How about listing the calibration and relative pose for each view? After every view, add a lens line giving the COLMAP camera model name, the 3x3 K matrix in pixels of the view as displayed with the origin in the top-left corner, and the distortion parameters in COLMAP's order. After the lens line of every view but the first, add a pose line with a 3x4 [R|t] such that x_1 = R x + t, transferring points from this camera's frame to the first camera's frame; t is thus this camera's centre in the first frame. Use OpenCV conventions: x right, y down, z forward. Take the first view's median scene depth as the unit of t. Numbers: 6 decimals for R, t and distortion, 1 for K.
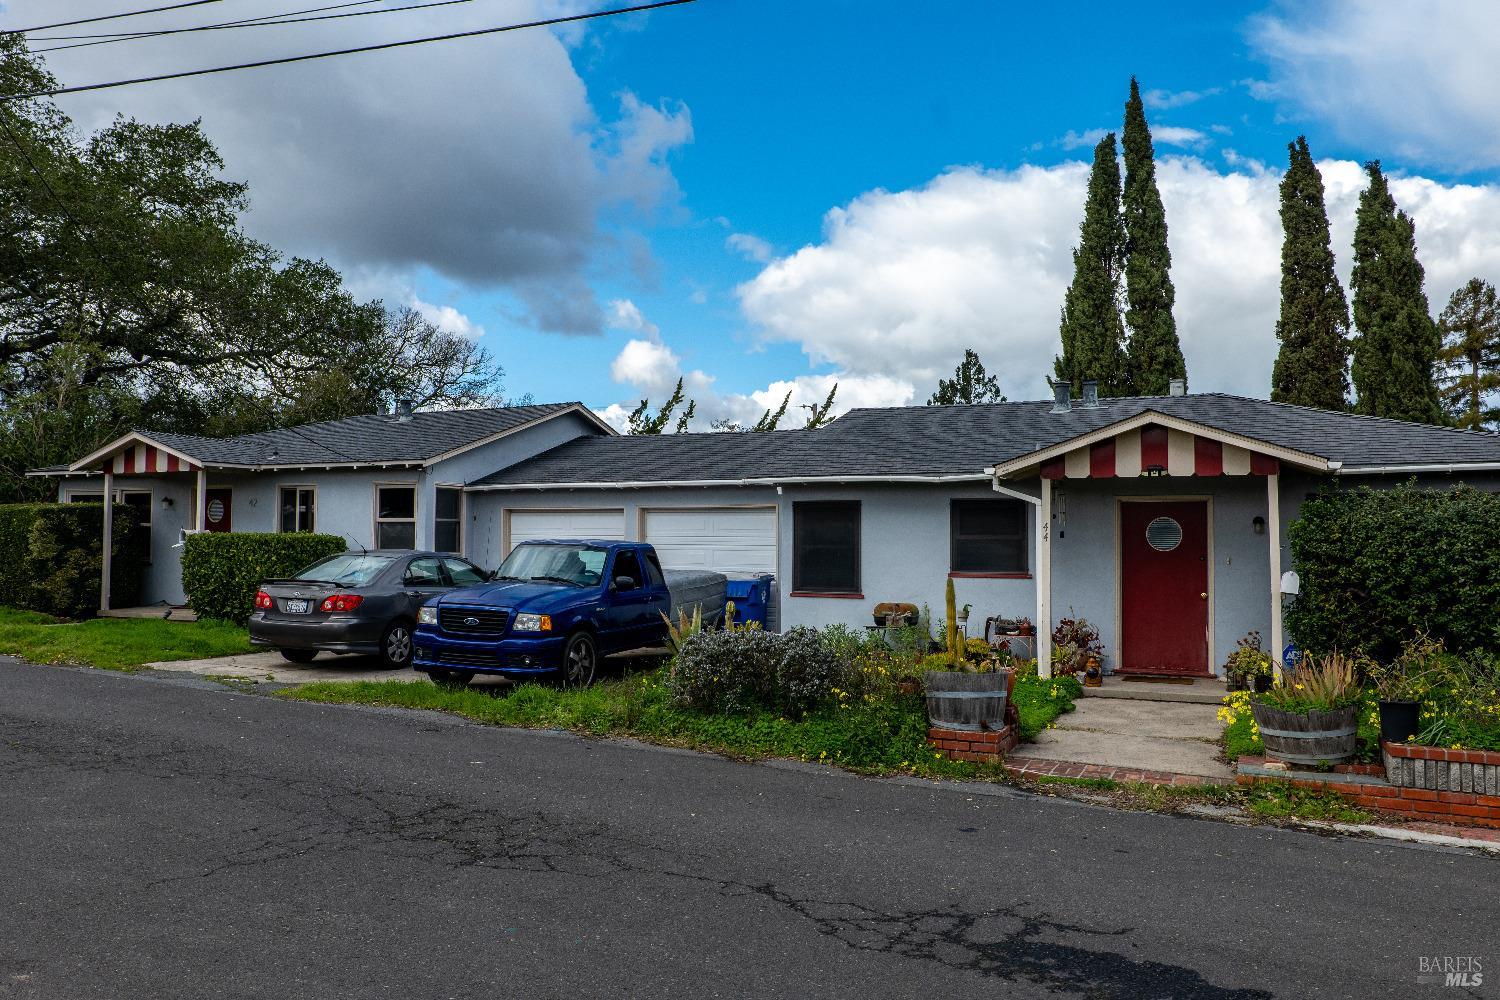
lens RADIAL K [[1177.7, 0, 750.0], [0, 1177.7, 500.0], [0, 0, 1]] dist [-0.042111, 0.102148]
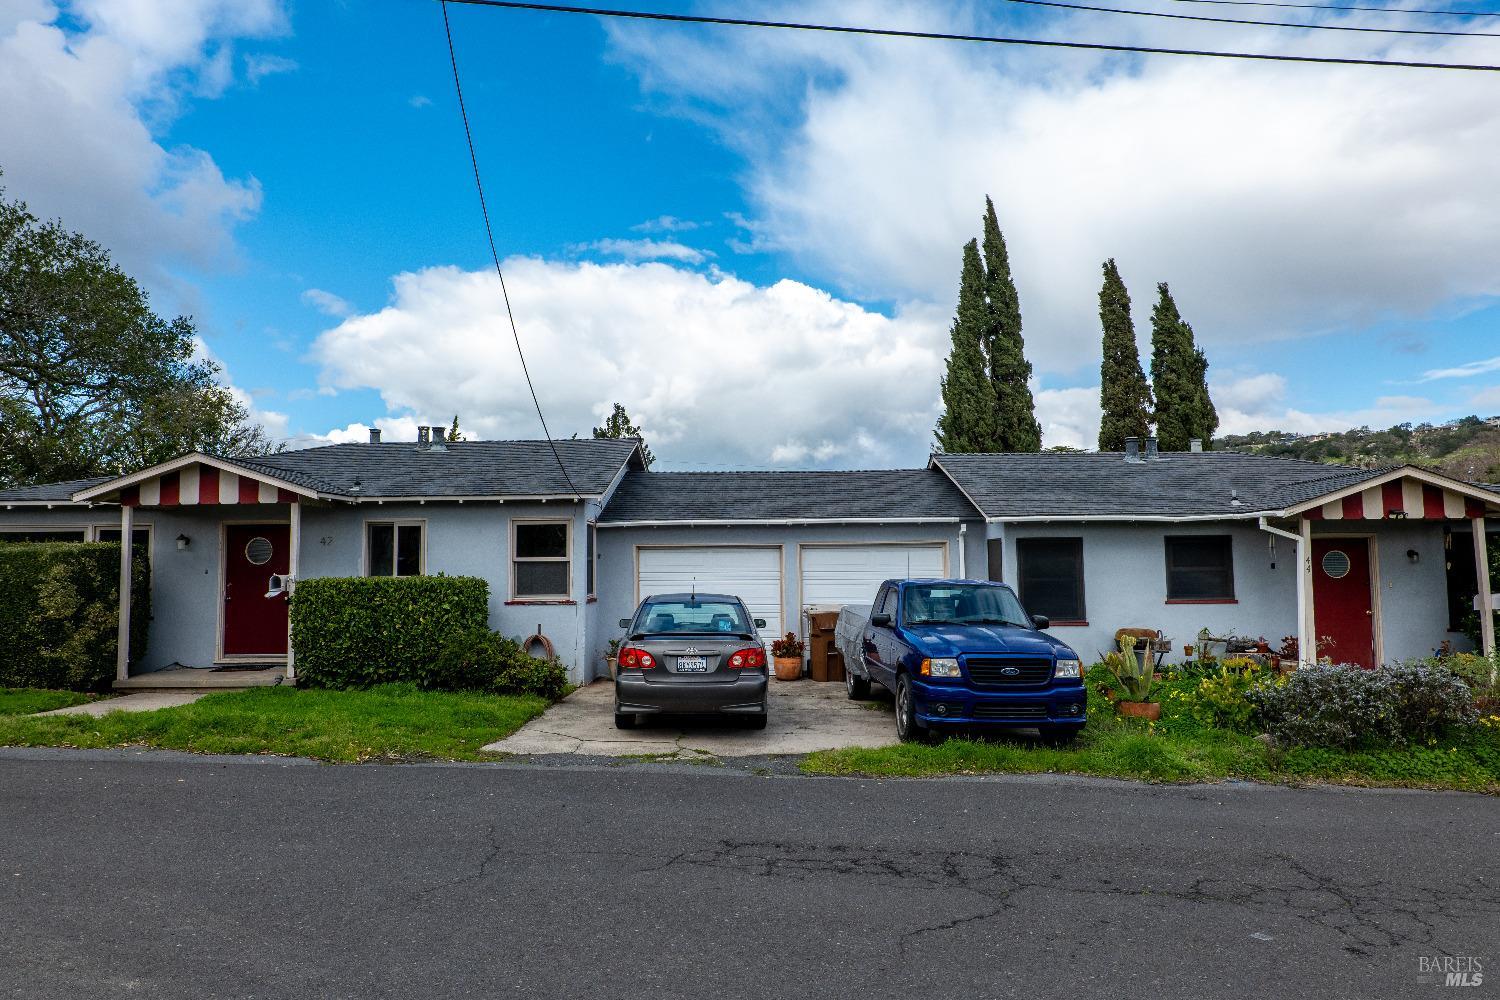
lens RADIAL K [[943.1, 0, 750.8], [0, 943.1, 516.5], [0, 0, 1]] dist [0.017348, -0.001492]
pose [[0.907772, 0.003568, 0.419449, -0.435605], [0.001083, 0.999941, -0.010850, -0.007568], [-0.419463, 0.010304, 0.907714, 0.247491]]
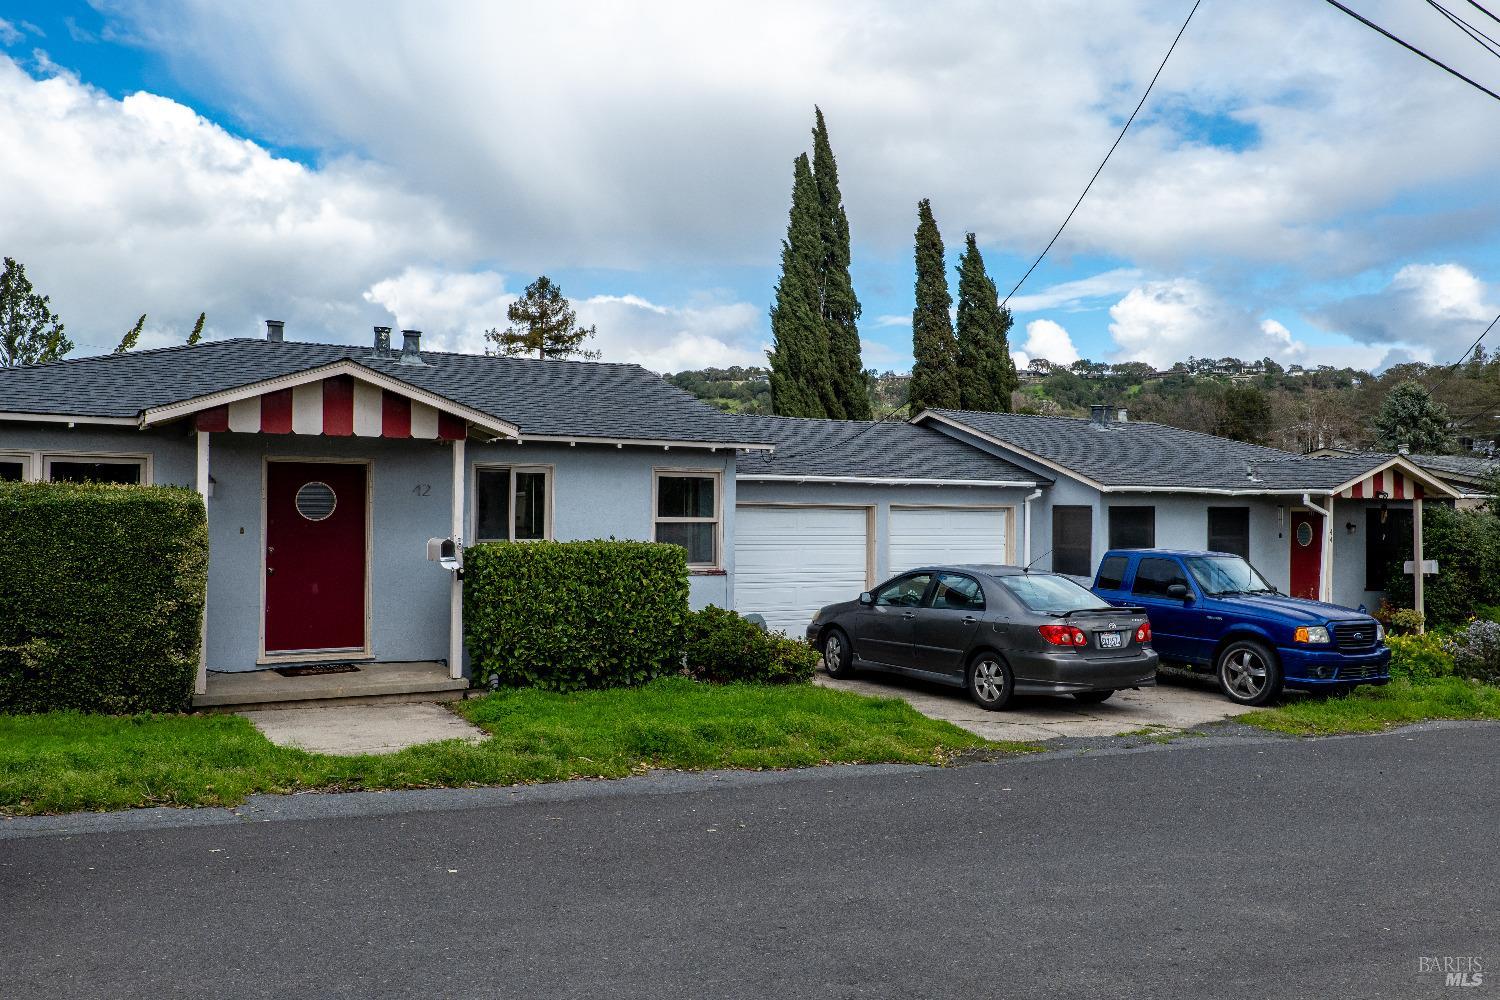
lens RADIAL K [[1187.3, 0, 750.0], [0, 1187.3, 500.0], [0, 0, 1]] dist [0.048703, -0.097286]
pose [[0.576592, 0.002531, 0.817028, -0.845946], [-0.039841, 0.998893, 0.025022, -0.015178], [-0.816060, -0.046979, 0.576055, 0.499577]]
